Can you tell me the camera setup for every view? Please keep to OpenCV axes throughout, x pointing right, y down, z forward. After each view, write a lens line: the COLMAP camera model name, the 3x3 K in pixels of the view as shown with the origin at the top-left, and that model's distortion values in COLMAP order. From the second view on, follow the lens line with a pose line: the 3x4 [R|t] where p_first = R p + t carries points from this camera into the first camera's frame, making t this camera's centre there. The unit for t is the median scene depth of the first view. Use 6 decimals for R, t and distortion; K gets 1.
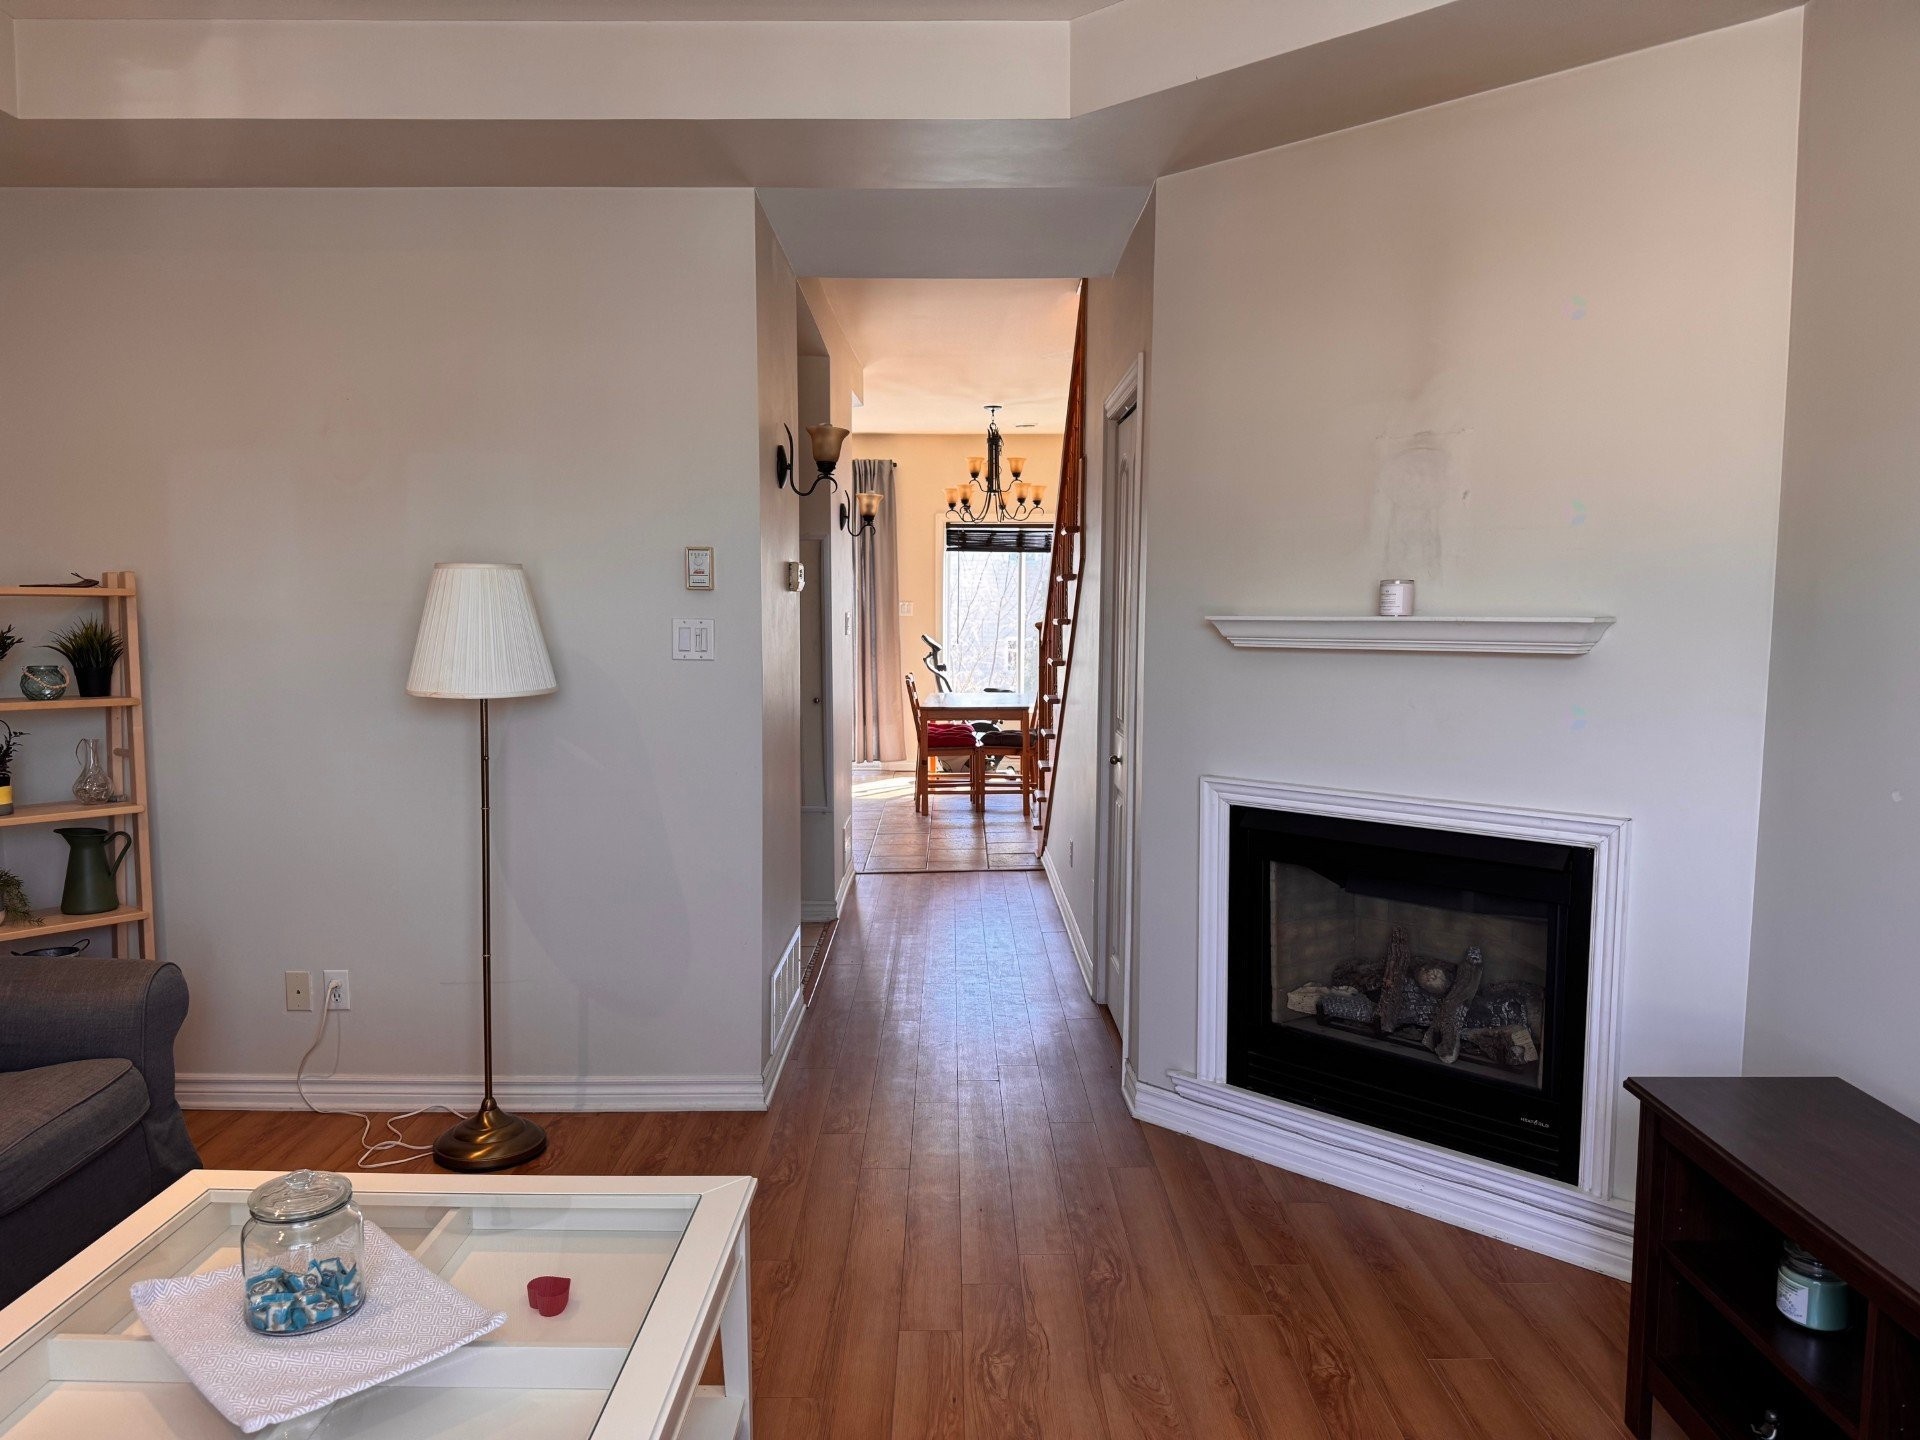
lens RADIAL K [[1355.4, 0, 960.8], [0, 1355.4, 724.8], [0, 0, 1]] dist [0.030995, -0.042201]
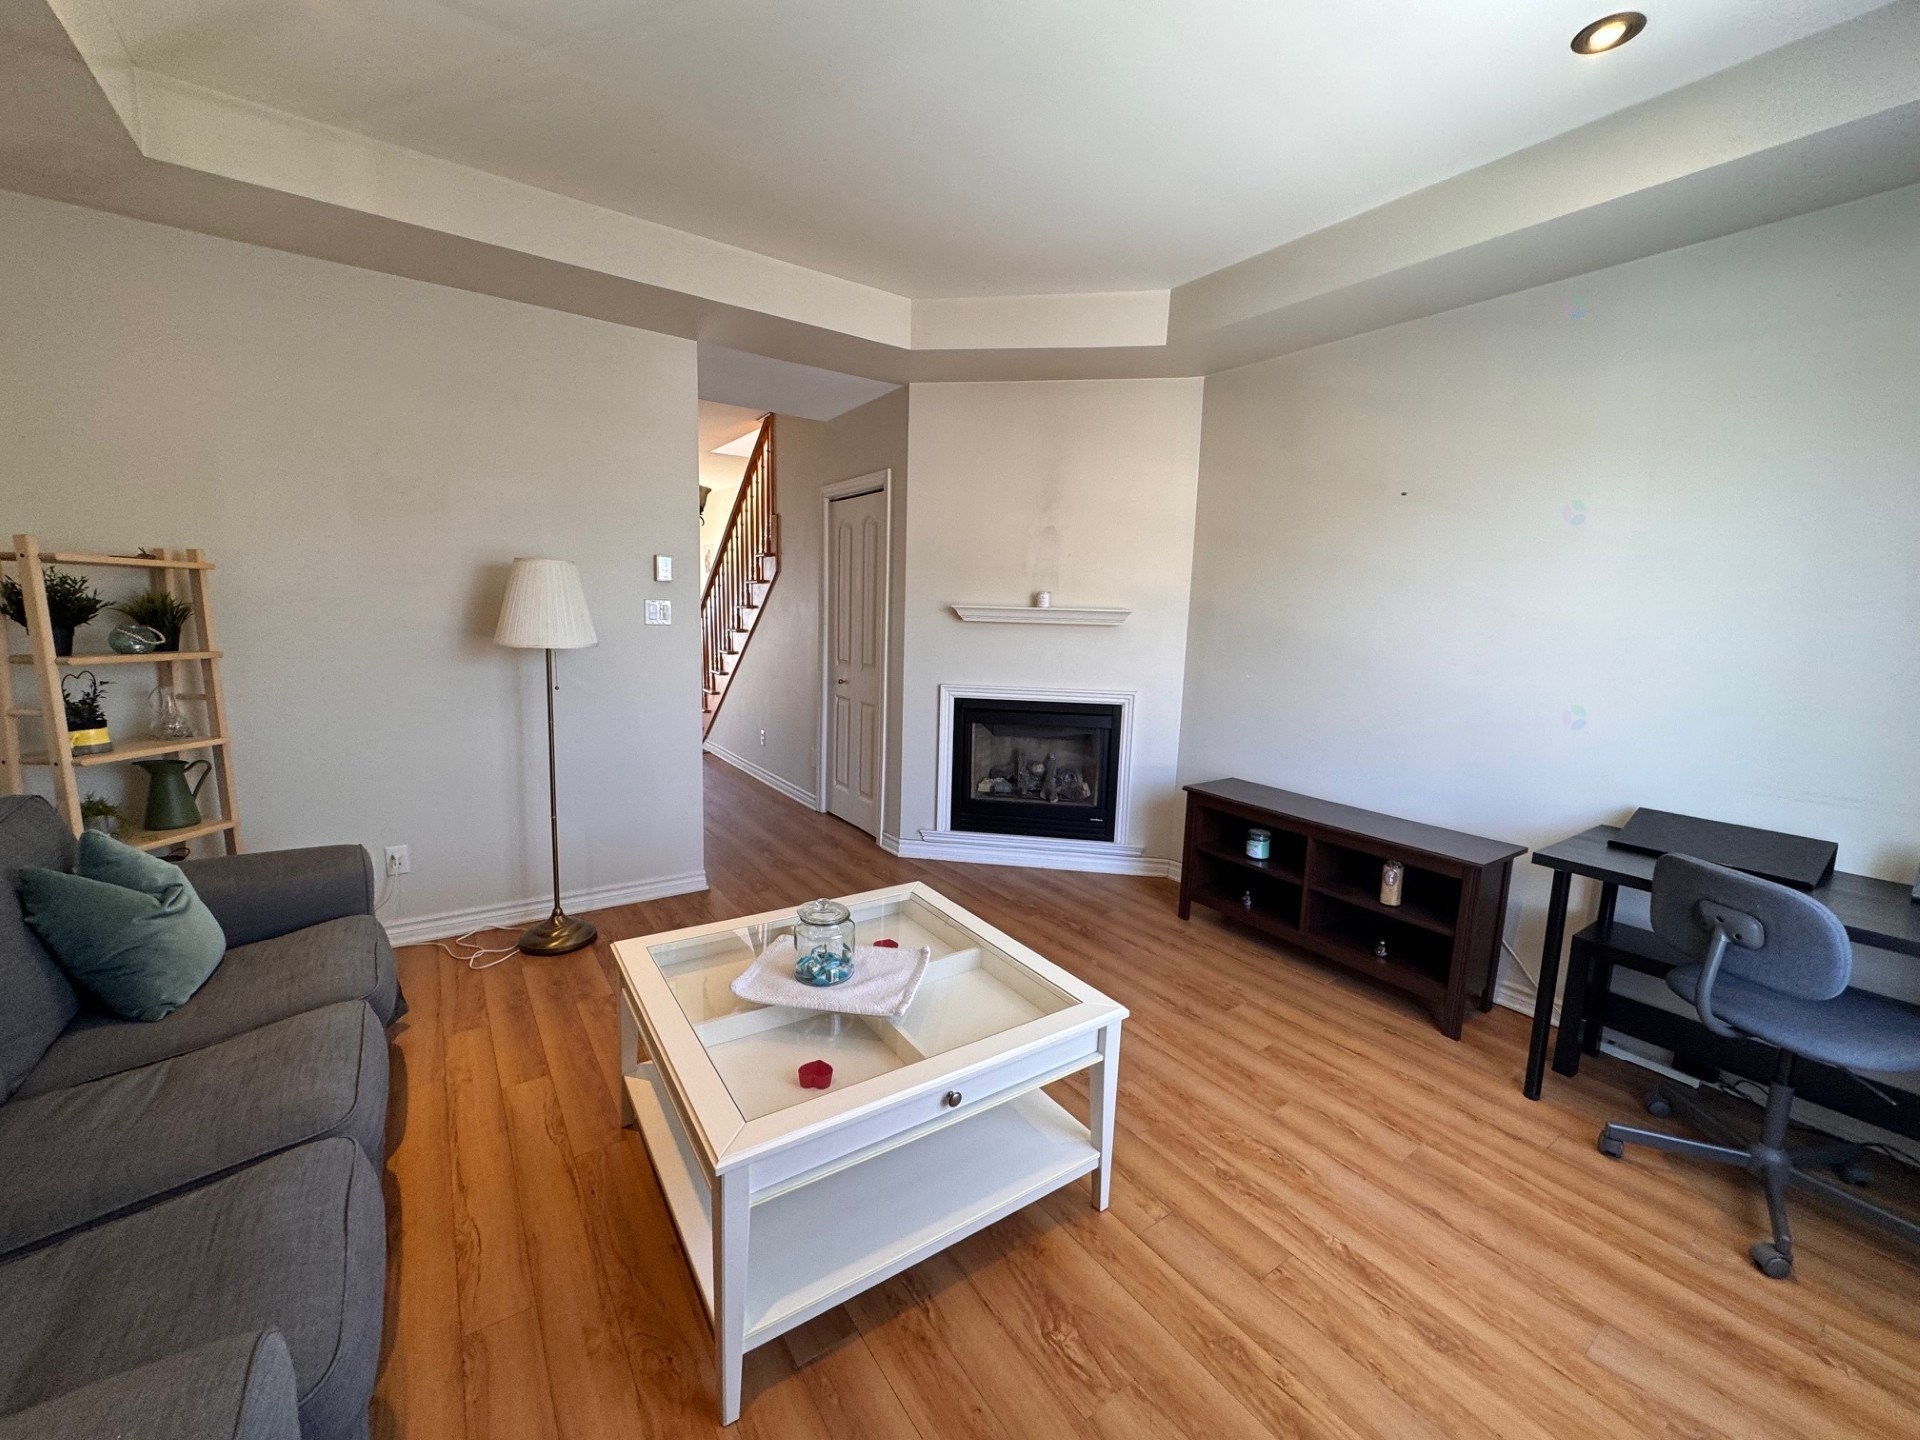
lens RADIAL K [[762.0, 0, 967.6], [0, 762.0, 716.1], [0, 0, 1]] dist [-0.005913, 0.001553]
pose [[0.814075, -0.058898, 0.577766, -0.460014], [0.024934, 0.997471, 0.066552, 0.010432], [-0.580224, -0.039773, 0.813485, 0.034095]]
